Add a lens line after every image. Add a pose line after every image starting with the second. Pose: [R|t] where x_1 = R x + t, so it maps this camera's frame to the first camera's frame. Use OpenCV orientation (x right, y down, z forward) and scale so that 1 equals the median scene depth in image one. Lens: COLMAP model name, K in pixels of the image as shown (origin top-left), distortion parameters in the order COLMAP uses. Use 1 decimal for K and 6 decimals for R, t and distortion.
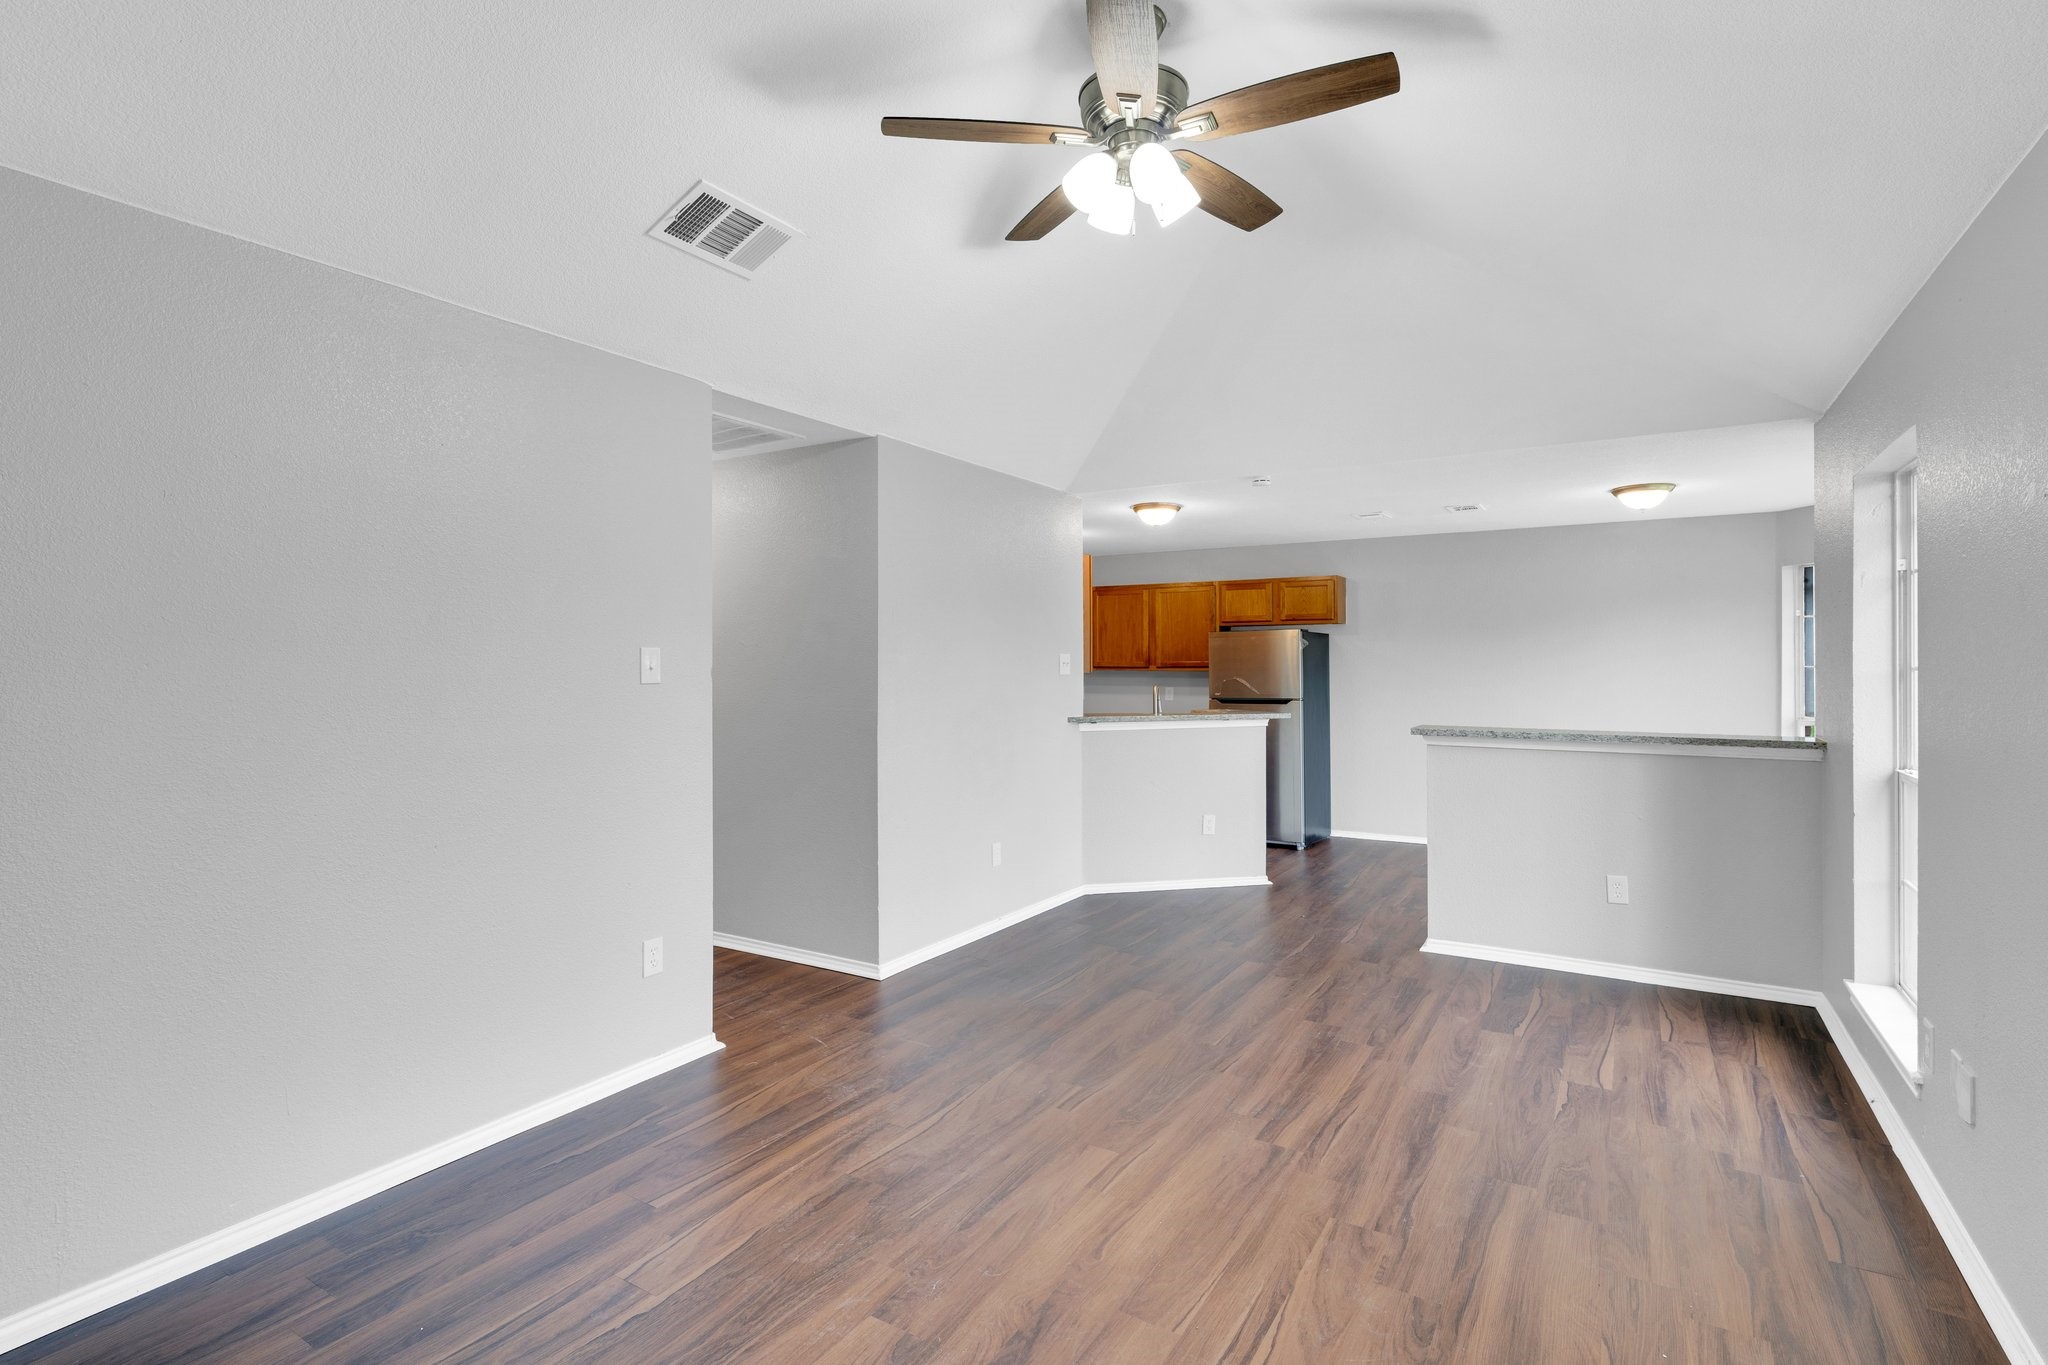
lens RADIAL K [[982.5, 0, 1025.0], [0, 982.5, 663.0], [0, 0, 1]] dist [0.001894, 0.000771]
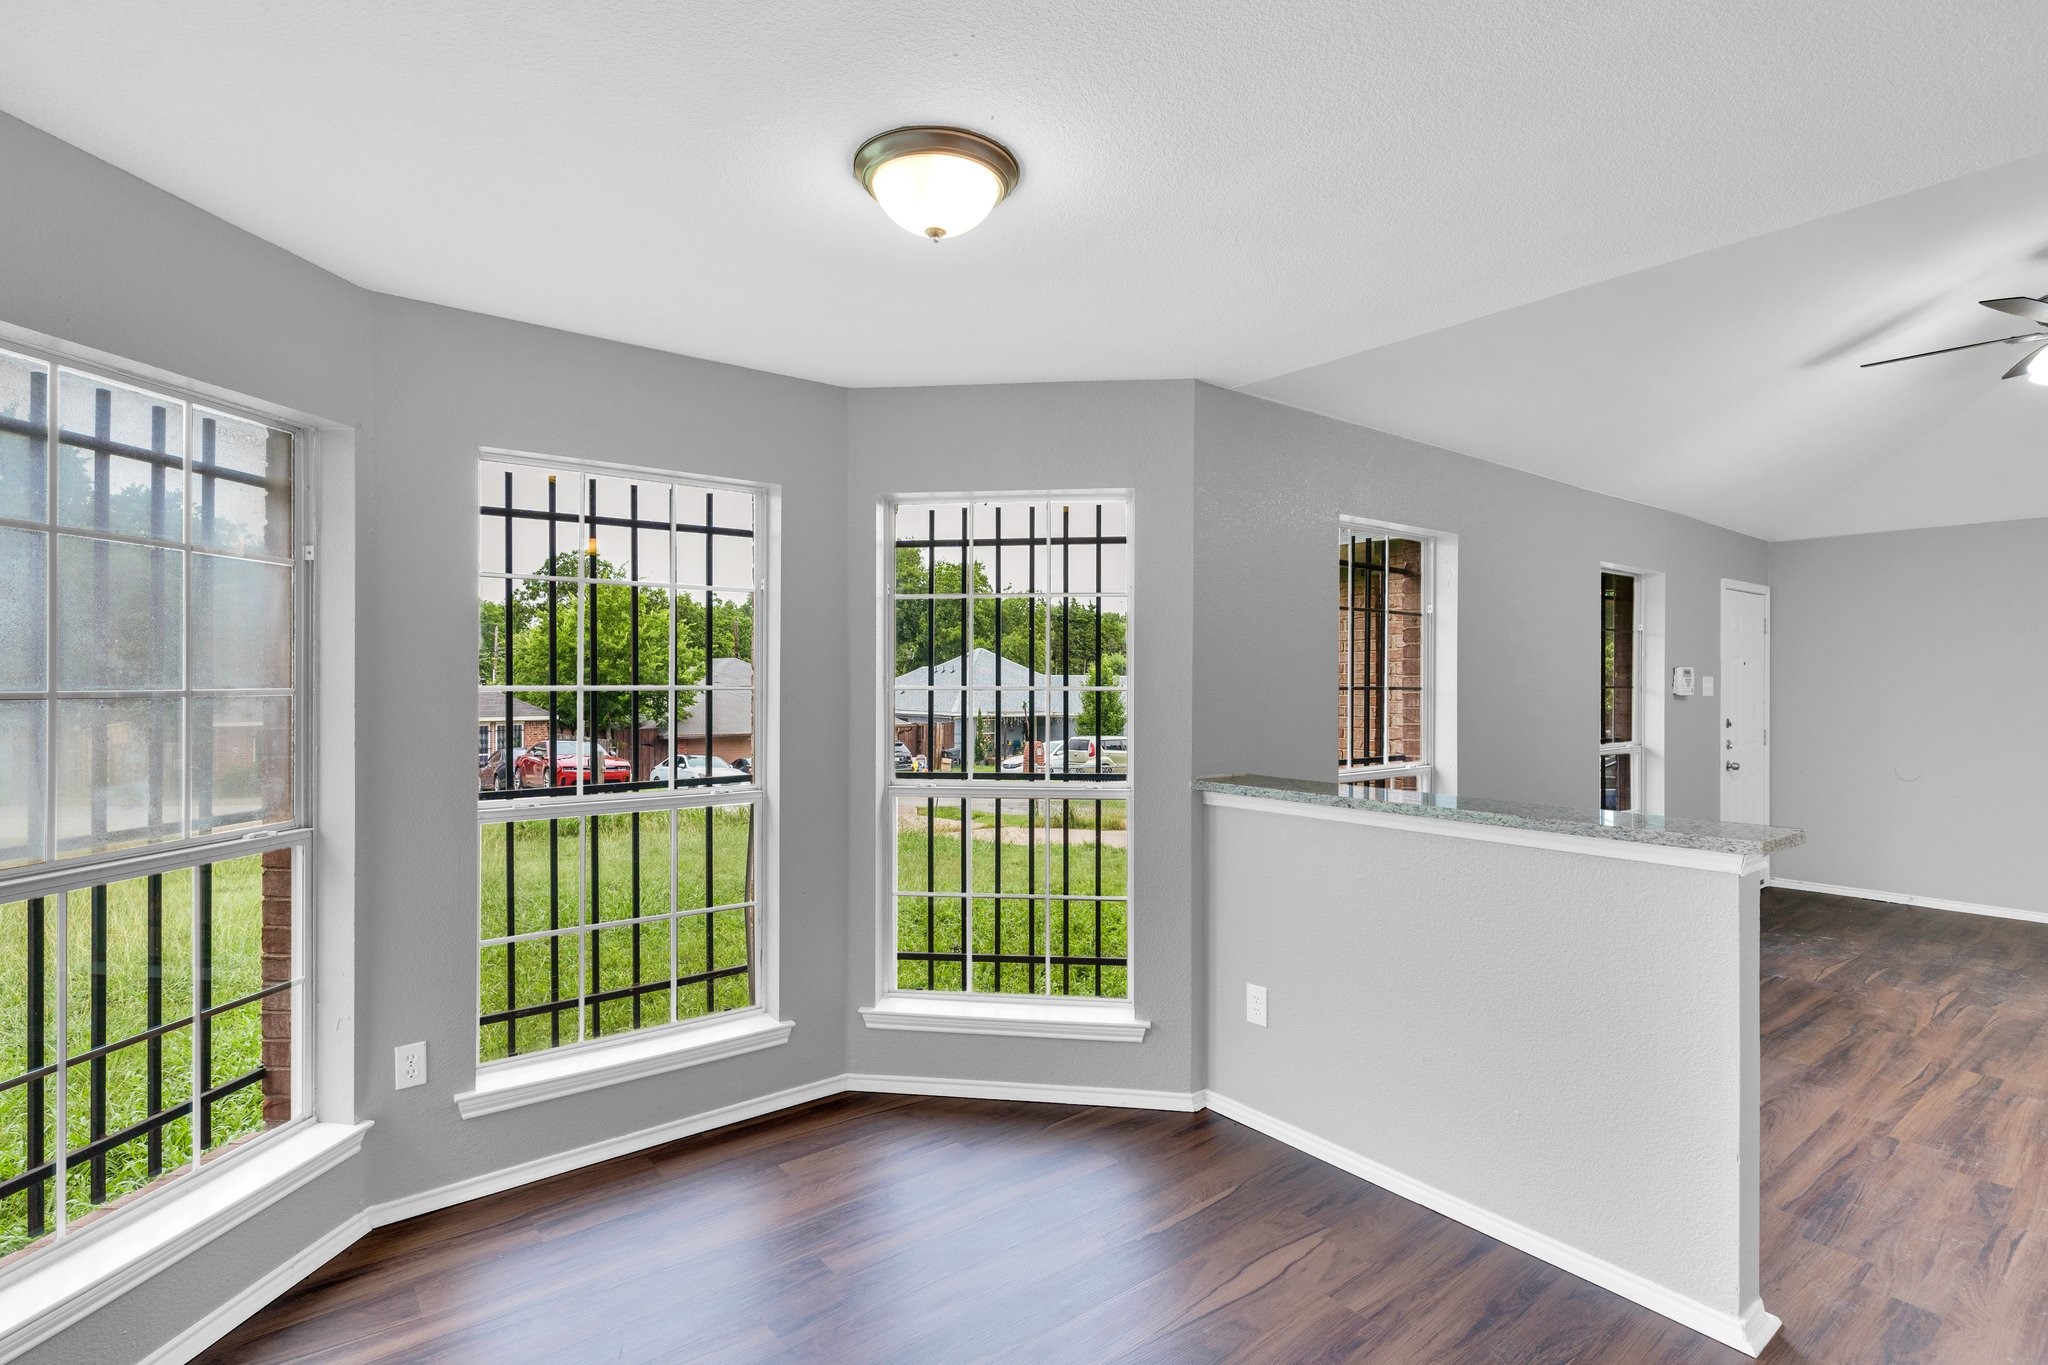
lens RADIAL K [[976.6, 0, 1024.9], [0, 976.6, 674.4], [0, 0, 1]] dist [-0.001603, -0.000958]
pose [[-0.935829, -0.001783, 0.352451, 0.927589], [-0.004373, 0.999969, -0.006553, -0.001982], [-0.352428, -0.007674, -0.935807, 2.515042]]
